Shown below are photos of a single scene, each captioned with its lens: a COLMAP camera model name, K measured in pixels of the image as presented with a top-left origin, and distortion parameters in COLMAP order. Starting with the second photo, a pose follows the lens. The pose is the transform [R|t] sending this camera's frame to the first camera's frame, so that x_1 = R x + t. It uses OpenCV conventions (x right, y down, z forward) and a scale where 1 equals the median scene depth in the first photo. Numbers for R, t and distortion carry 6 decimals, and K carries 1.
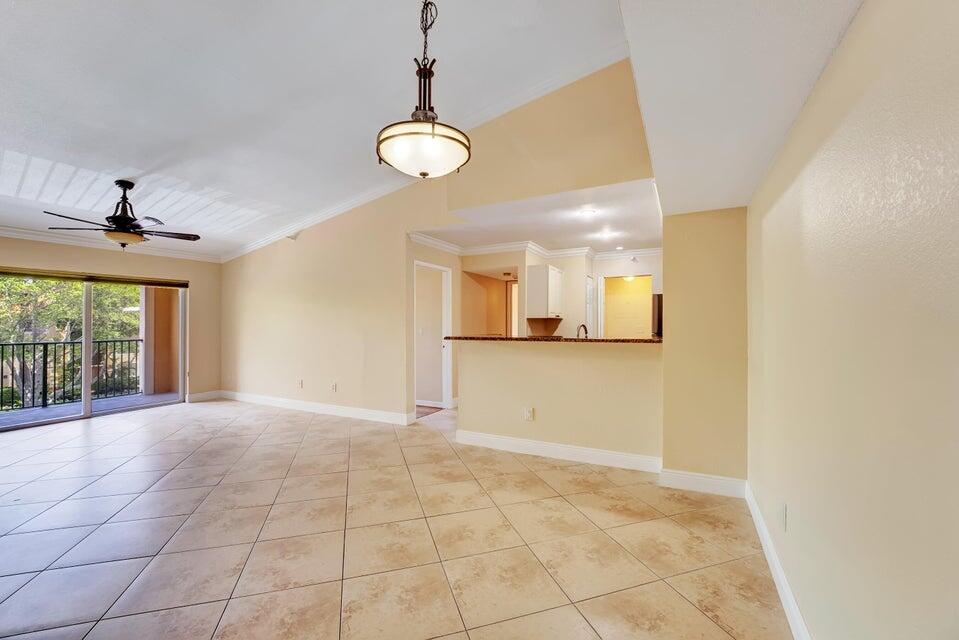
lens RADIAL K [[403.3, 0, 478.9], [0, 403.3, 312.7], [0, 0, 1]] dist [-0.021606, 0.000137]
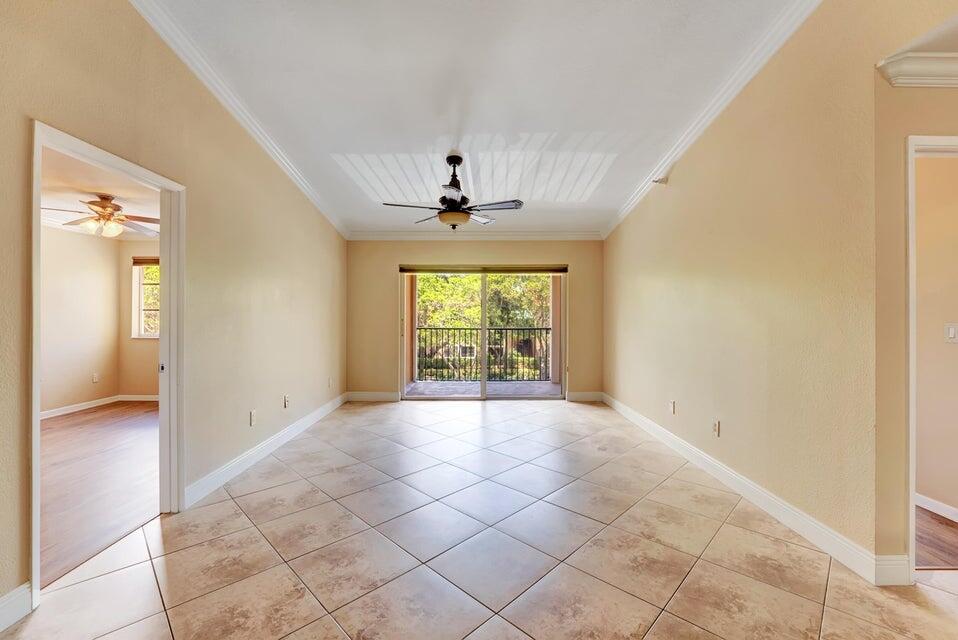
lens RADIAL K [[402.9, 0, 478.4], [0, 402.9, 312.7], [0, 0, 1]] dist [-0.021606, 0.000137]
pose [[0.469657, 0.002976, -0.882844, -0.033342], [0.019682, 0.999710, 0.013840, 0.015222], [0.882630, -0.023876, 0.469462, 0.502722]]
